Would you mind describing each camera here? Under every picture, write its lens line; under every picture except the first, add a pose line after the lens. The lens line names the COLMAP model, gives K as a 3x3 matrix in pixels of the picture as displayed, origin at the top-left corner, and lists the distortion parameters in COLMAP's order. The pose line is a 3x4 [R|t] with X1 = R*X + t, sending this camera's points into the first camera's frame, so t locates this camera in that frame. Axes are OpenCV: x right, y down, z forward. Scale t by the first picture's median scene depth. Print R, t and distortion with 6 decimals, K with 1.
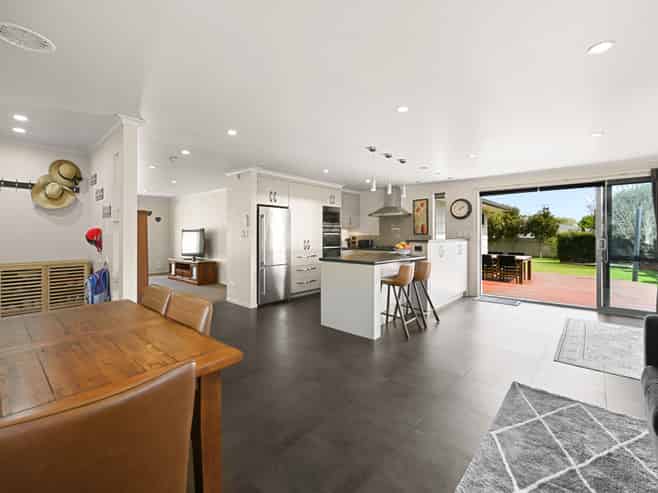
lens RADIAL K [[293.3, 0, 328.9], [0, 293.3, 239.6], [0, 0, 1]] dist [0.003388, 0.000396]
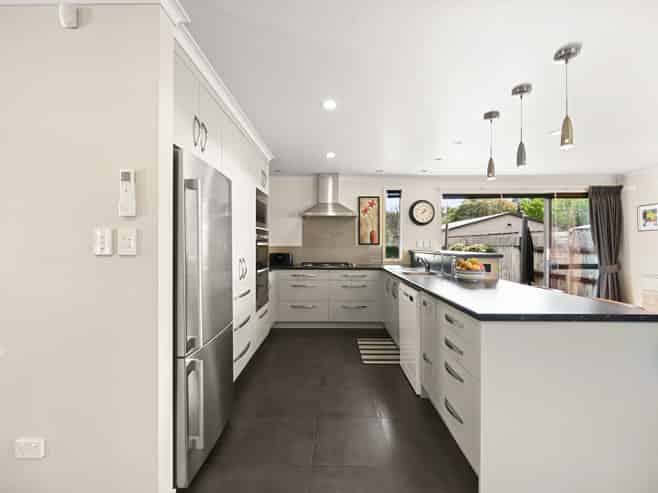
lens RADIAL K [[293.3, 0, 328.3], [0, 293.3, 244.6], [0, 0, 1]] dist [0.003388, 0.000396]
pose [[0.749919, -0.000995, 0.661529, -0.252915], [0.011466, 0.999868, -0.011495, -0.011012], [-0.661430, 0.016205, 0.749831, 0.539650]]
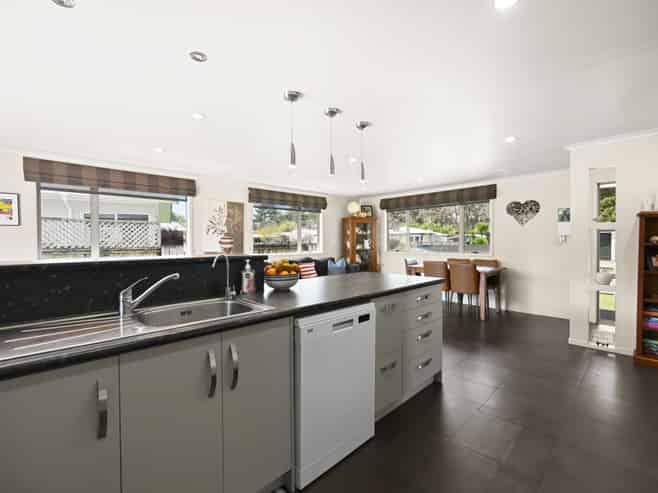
lens RADIAL K [[293.3, 0, 331.5], [0, 293.3, 245.0], [0, 0, 1]] dist [0.003388, 0.000396]
pose [[-0.997301, 0.003392, 0.073345, 0.099193], [0.005435, 0.999602, 0.027684, -0.018071], [-0.073222, 0.028007, -0.996922, 1.036472]]
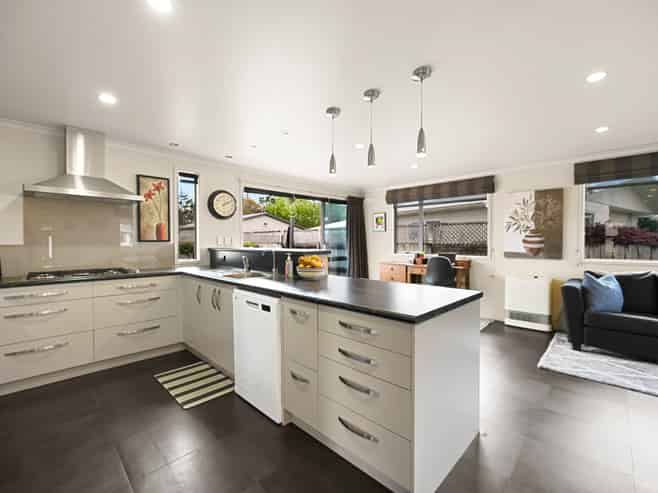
lens RADIAL K [[293.3, 0, 330.1], [0, 293.3, 245.7], [0, 0, 1]] dist [0.003388, 0.000396]
pose [[0.032343, -0.015559, 0.999356, -0.222210], [0.018754, 0.999712, 0.014957, -0.012701], [-0.999301, 0.018258, 0.032625, 0.684412]]
